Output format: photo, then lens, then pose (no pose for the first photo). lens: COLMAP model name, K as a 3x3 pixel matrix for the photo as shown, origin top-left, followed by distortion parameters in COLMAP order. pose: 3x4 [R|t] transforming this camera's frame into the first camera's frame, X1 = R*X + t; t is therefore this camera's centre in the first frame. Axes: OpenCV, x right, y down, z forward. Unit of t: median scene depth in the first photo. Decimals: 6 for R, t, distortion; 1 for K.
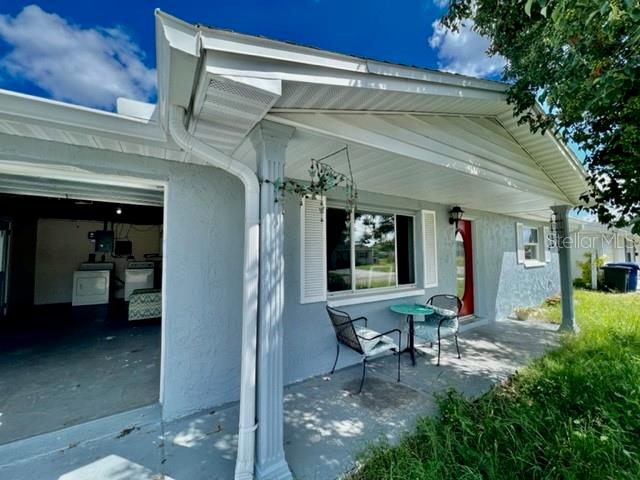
lens RADIAL K [[254.6, 0, 319.0], [0, 254.6, 238.9], [0, 0, 1]] dist [-0.000255, 0.000461]
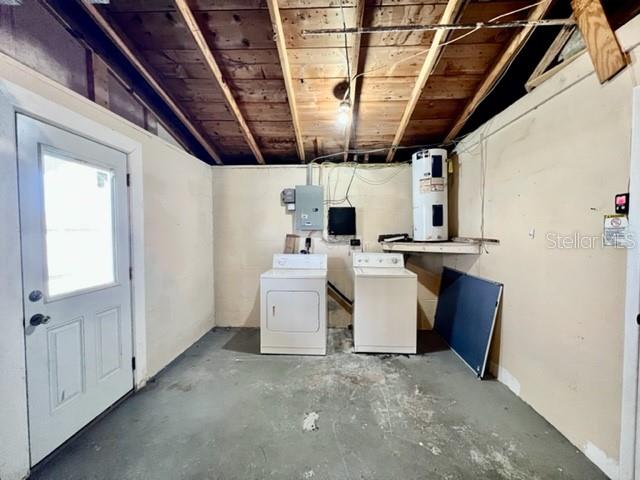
lens RADIAL K [[254.6, 0, 321.4], [0, 254.6, 239.3], [0, 0, 1]] dist [-0.000255, 0.000461]
pose [[0.820013, 0.023625, -0.571856, -0.541430], [0.024910, 0.996728, 0.076898, 0.032069], [0.571802, -0.077303, 0.816742, 0.611230]]
